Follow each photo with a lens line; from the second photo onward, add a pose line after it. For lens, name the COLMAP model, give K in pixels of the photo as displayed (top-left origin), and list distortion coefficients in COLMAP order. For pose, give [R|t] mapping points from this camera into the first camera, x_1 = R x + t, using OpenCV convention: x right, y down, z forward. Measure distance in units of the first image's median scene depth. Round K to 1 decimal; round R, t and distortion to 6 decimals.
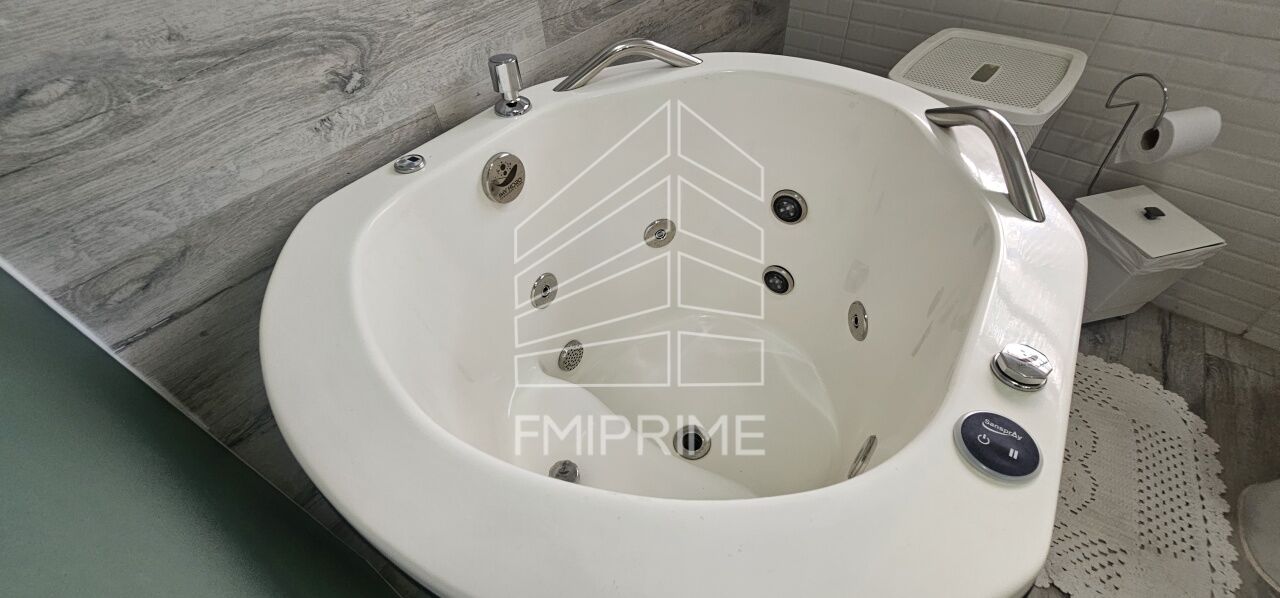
lens RADIAL K [[520.9, 0, 640.0], [0, 520.9, 289.6], [0, 0, 1]] dist [0.000451, -0.000185]
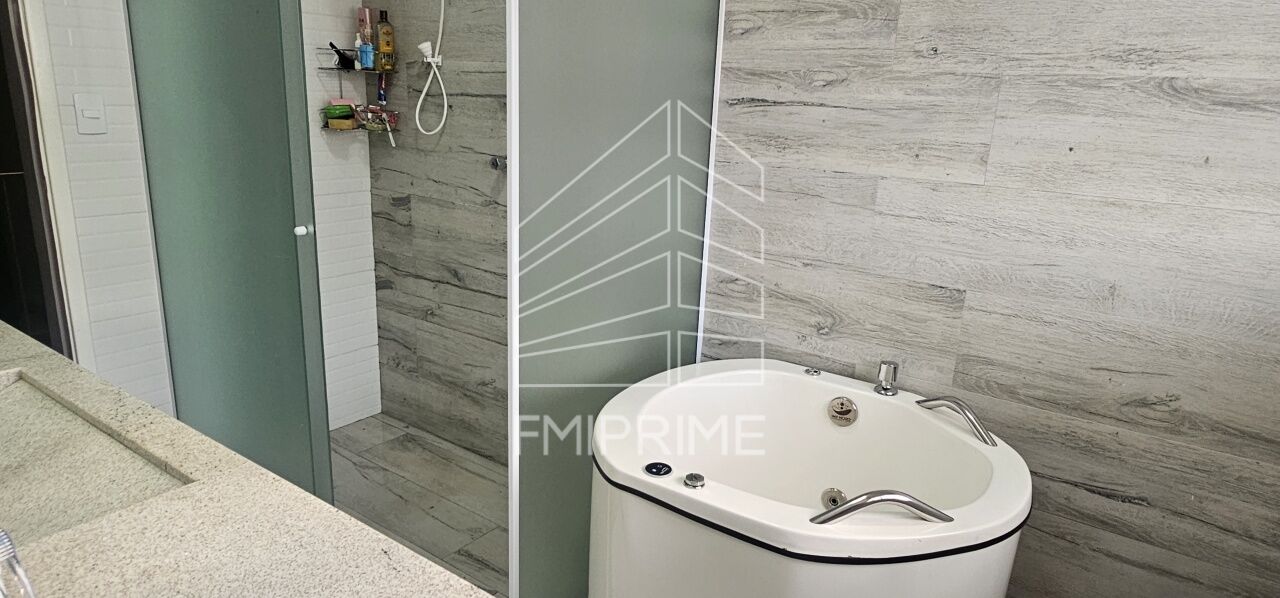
lens RADIAL K [[773.7, 0, 640.0], [0, 773.7, 299.0], [0, 0, 1]] dist [0.004255, 0.000226]
pose [[0.020434, 0.318544, -0.947688, 1.888856], [-0.737083, 0.645223, 0.200985, -0.449022], [0.675493, 0.694418, 0.247978, -0.297208]]
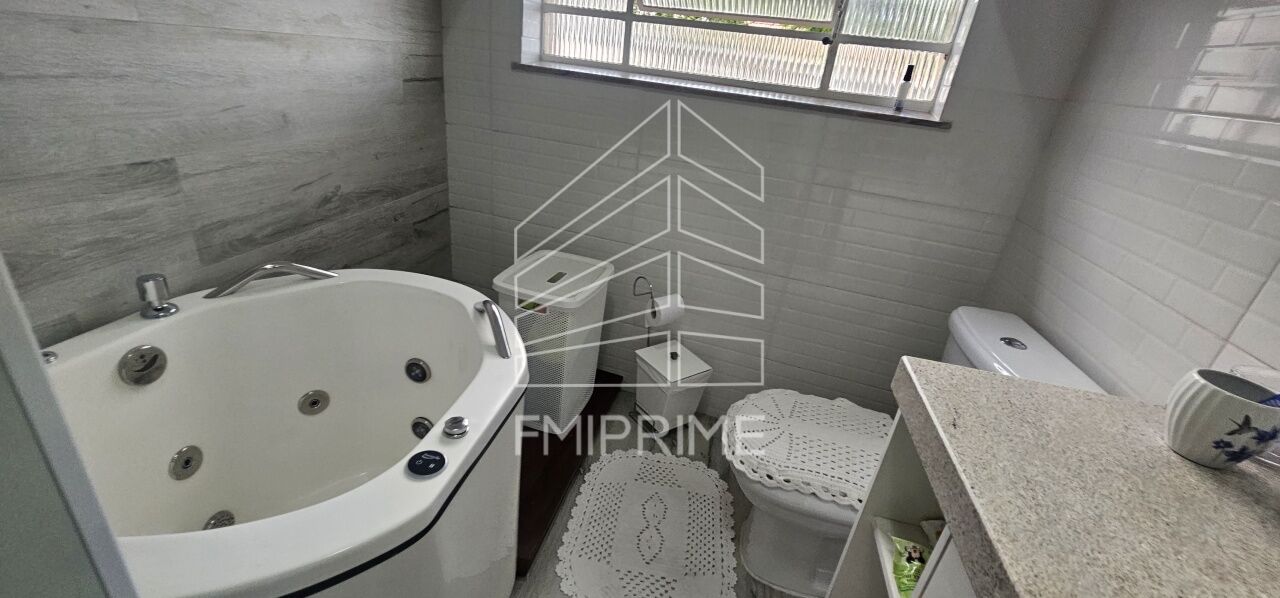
lens RADIAL K [[520.9, 0, 640.0], [0, 520.9, 289.6], [0, 0, 1]] dist [0.000451, -0.000185]
pose [[0.899276, -0.024629, 0.436687, 0.258116], [0.173500, 0.936587, -0.304469, 0.193296], [-0.401497, 0.349567, 0.846524, -0.573864]]
